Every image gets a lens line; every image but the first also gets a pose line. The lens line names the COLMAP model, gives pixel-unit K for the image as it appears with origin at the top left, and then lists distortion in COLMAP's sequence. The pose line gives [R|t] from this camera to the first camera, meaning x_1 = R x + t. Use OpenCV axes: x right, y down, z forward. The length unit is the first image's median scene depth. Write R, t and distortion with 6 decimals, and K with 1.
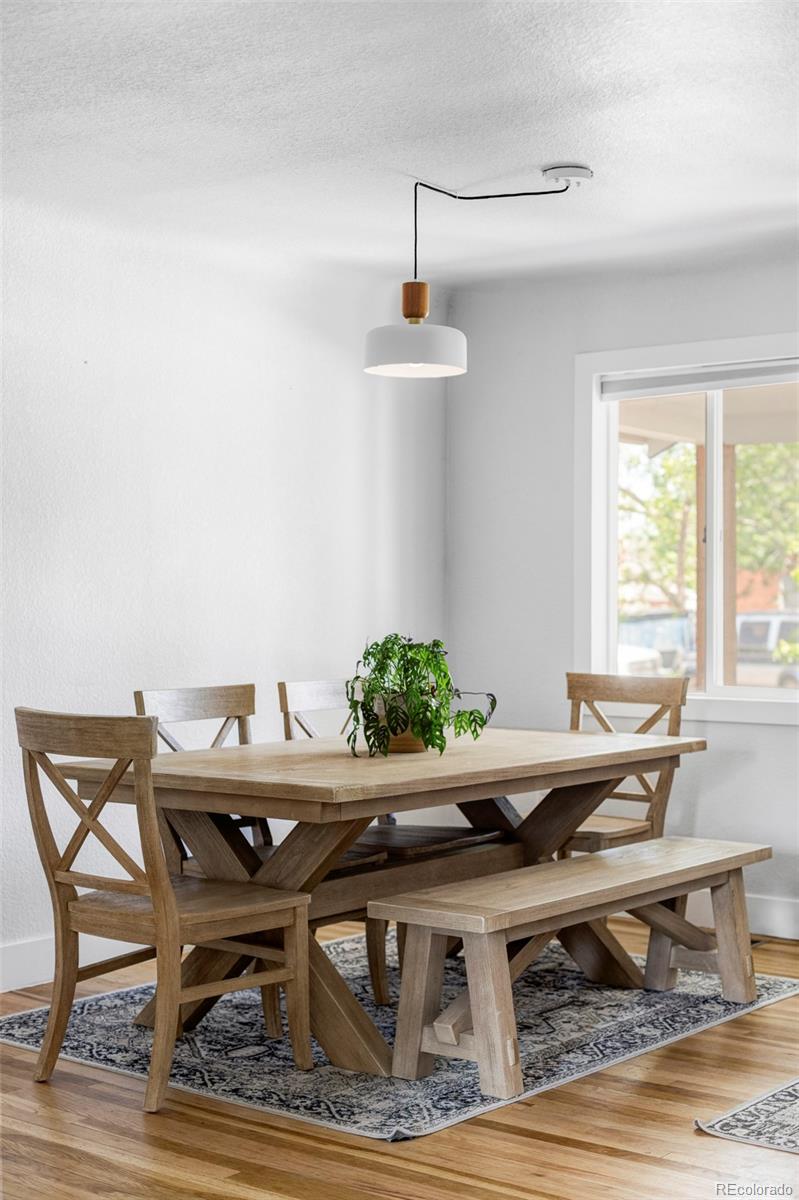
lens RADIAL K [[1865.6, 0, 399.5], [0, 1865.6, 600.0], [0, 0, 1]] dist [-0.027030, -0.091417]
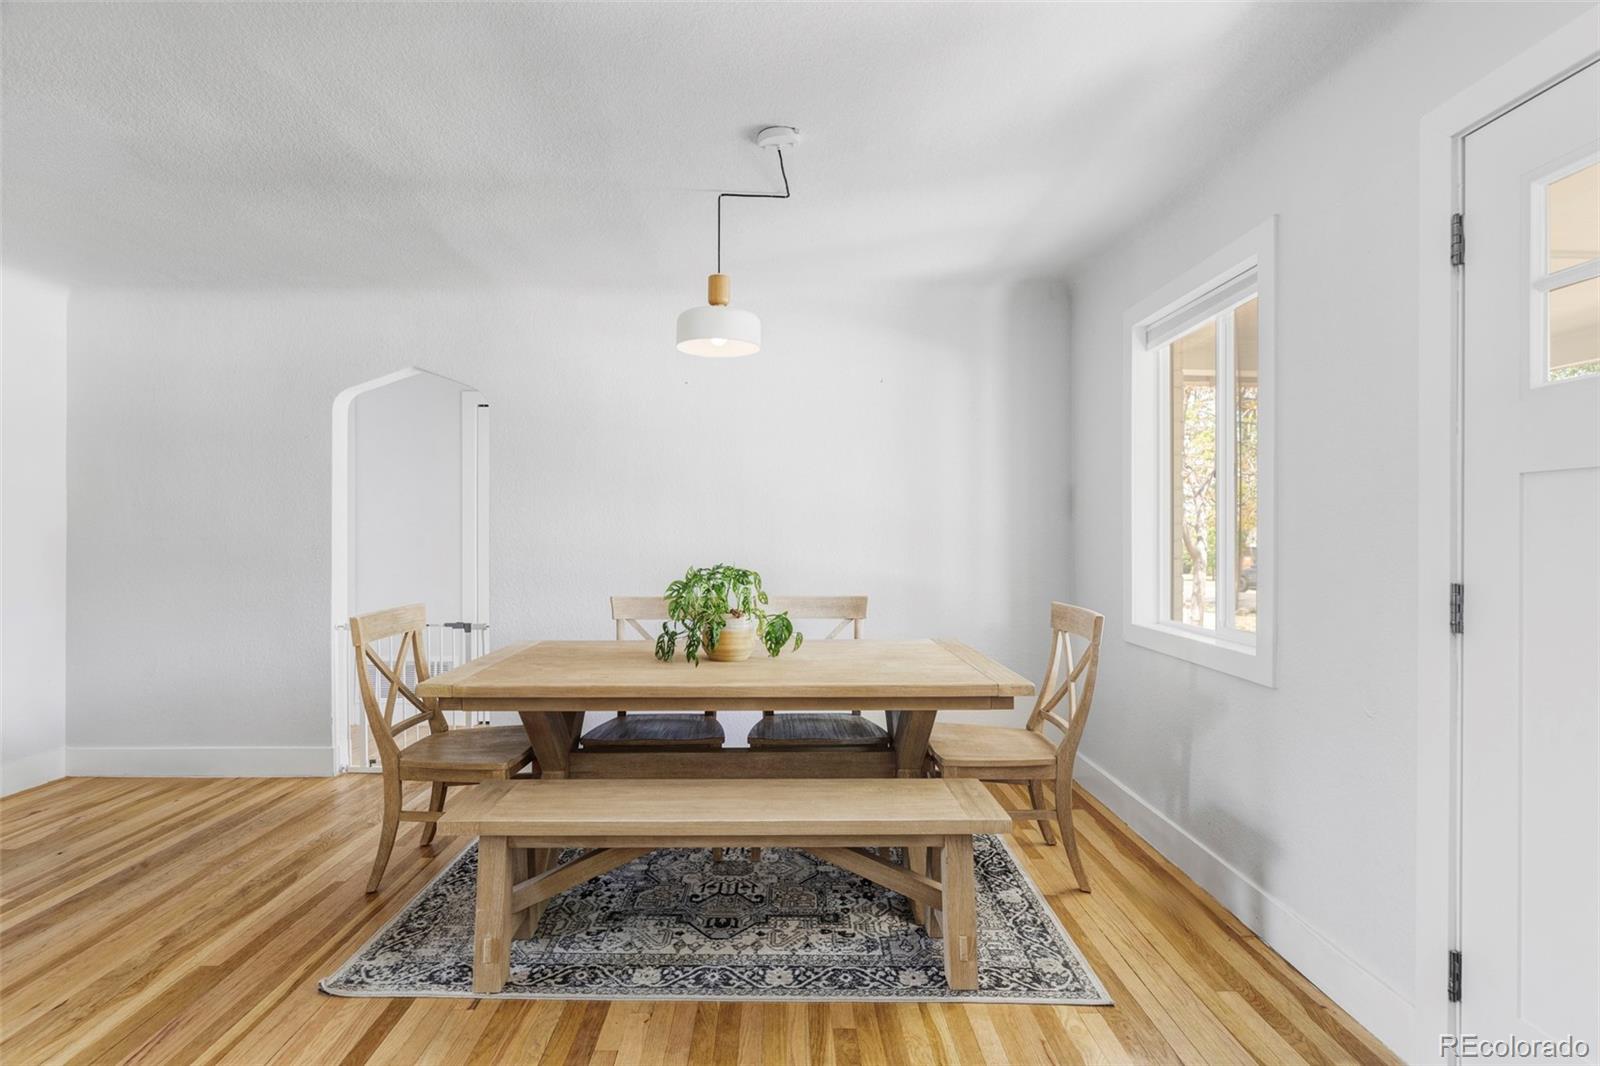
lens RADIAL K [[812.2, 0, 800.0], [0, 812.2, 533.0], [0, 0, 1]] dist [-0.000330, 0.000185]
pose [[0.605467, -0.001990, -0.795868, 0.475257], [-0.003997, 0.999977, -0.005541, 0.001039], [0.795860, 0.006536, 0.605445, 0.742411]]
